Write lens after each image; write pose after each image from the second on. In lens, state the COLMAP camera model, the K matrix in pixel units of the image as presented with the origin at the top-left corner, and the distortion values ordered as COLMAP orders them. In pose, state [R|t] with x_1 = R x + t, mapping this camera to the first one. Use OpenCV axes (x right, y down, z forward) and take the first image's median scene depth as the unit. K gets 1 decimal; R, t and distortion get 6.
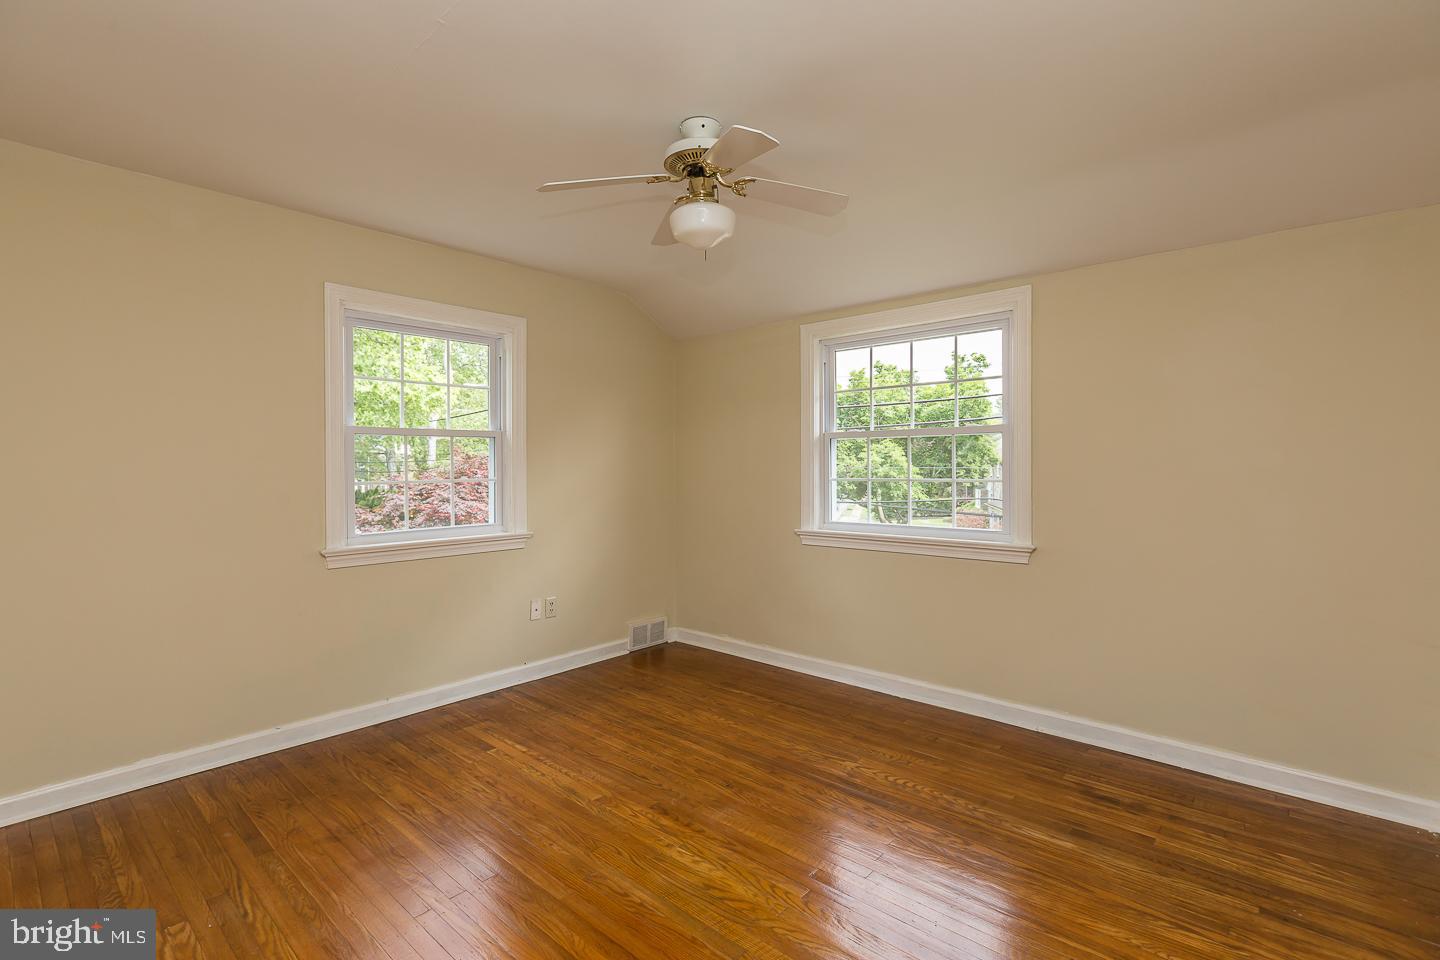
lens RADIAL K [[661.5, 0, 716.8], [0, 661.5, 485.7], [0, 0, 1]] dist [0.010587, -0.002273]
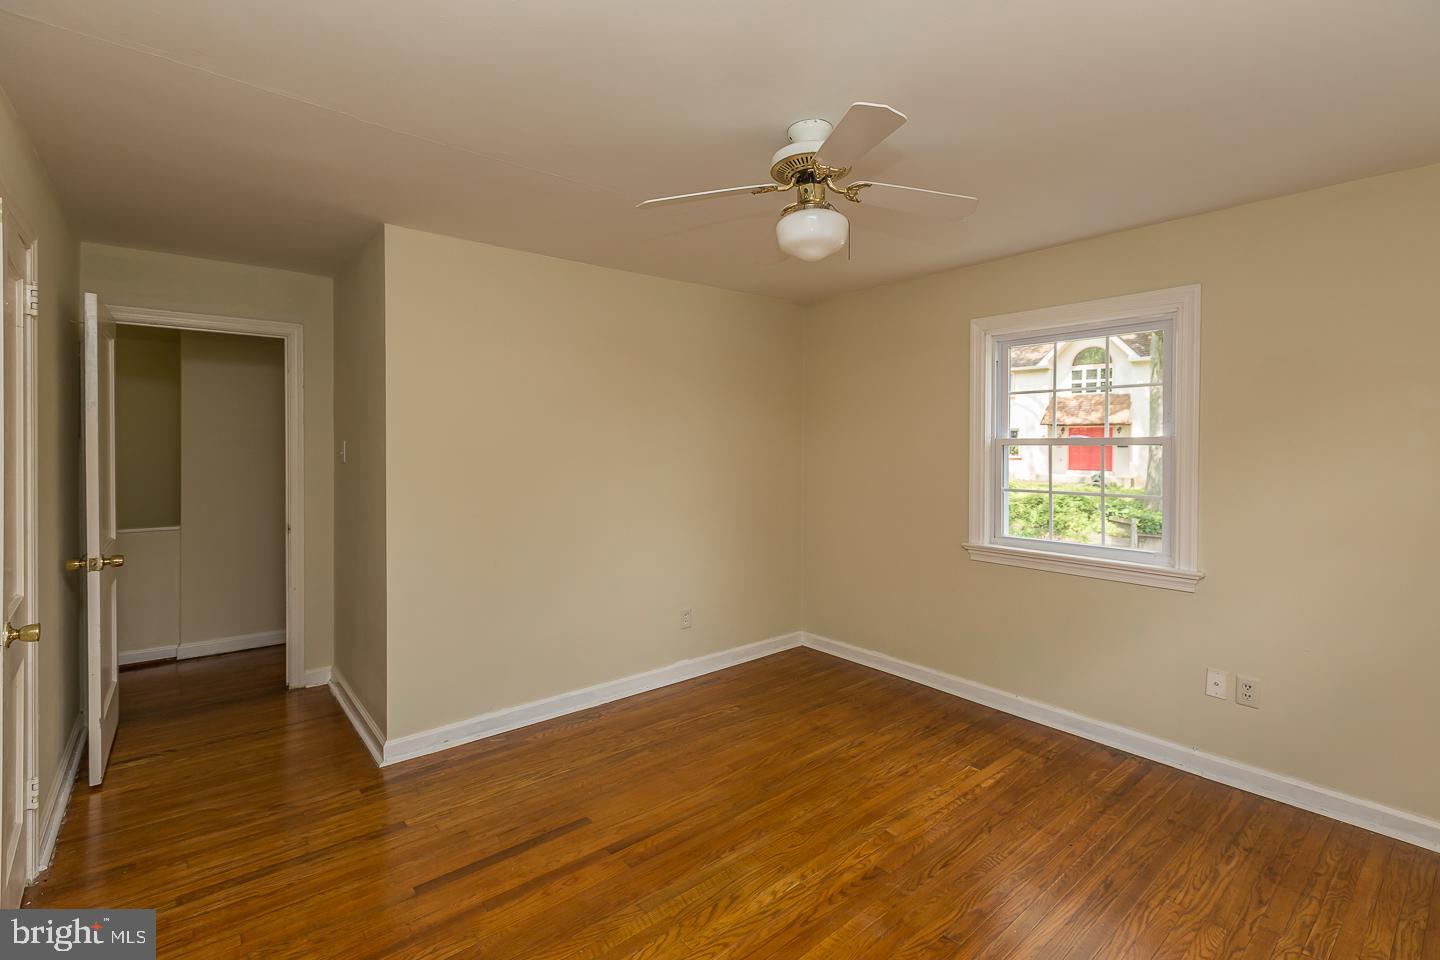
lens RADIAL K [[661.5, 0, 721.0], [0, 661.5, 471.4], [0, 0, 1]] dist [0.010587, -0.002273]
pose [[-0.153483, 0.039924, -0.987344, 0.717397], [-0.033757, 0.998388, 0.045618, -0.079335], [0.987575, 0.040331, -0.151888, 0.804700]]
